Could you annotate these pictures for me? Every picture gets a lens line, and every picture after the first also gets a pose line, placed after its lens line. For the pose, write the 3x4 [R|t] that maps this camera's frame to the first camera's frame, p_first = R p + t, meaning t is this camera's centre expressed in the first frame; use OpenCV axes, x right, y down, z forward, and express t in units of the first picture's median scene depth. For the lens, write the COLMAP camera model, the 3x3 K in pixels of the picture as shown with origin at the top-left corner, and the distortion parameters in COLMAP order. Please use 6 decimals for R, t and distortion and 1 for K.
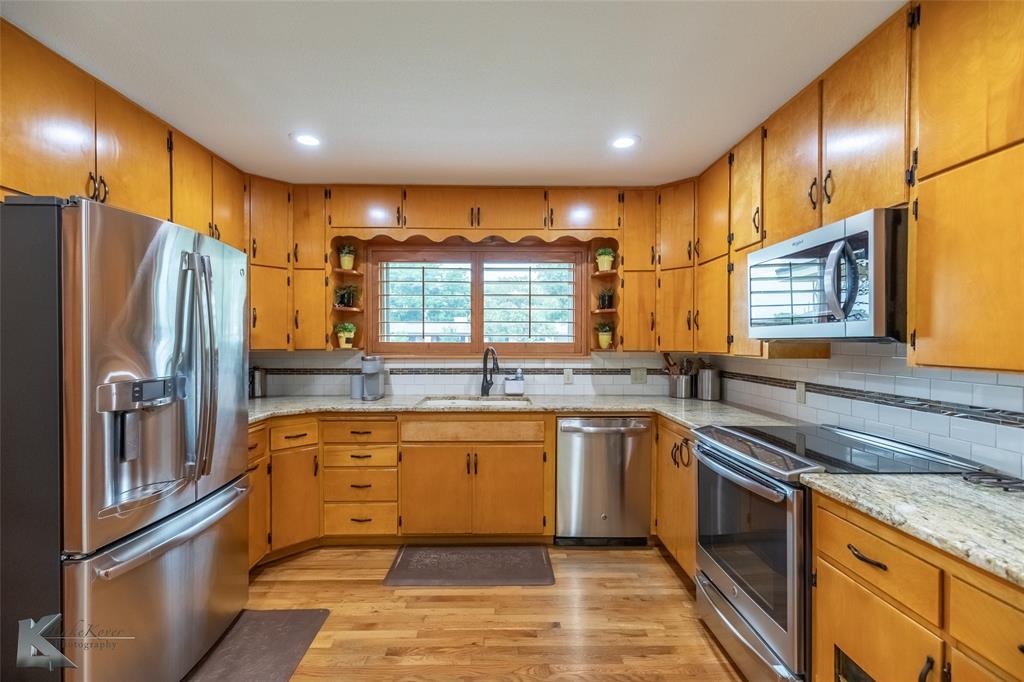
lens RADIAL K [[468.9, 0, 511.3], [0, 468.9, 345.9], [0, 0, 1]] dist [0.008733, 0.000061]
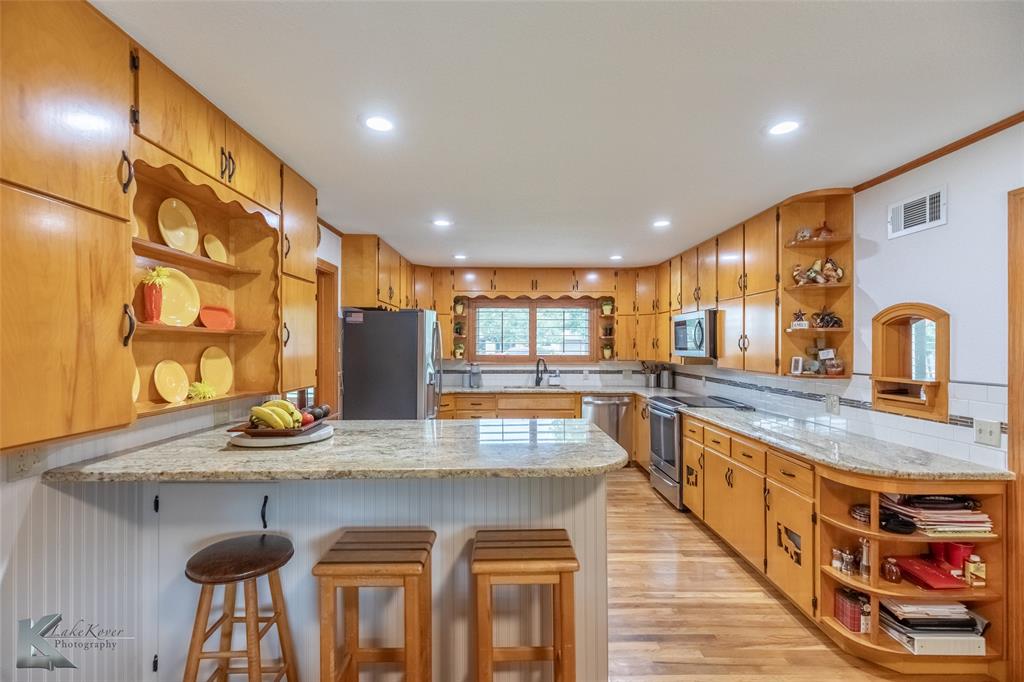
lens RADIAL K [[468.9, 0, 513.5], [0, 468.9, 342.0], [0, 0, 1]] dist [0.008733, 0.000061]
pose [[0.999991, 0.000261, -0.004333, -0.150015], [-0.000339, 0.999836, -0.018087, -0.026349], [0.004328, 0.018089, 0.999827, -0.789327]]
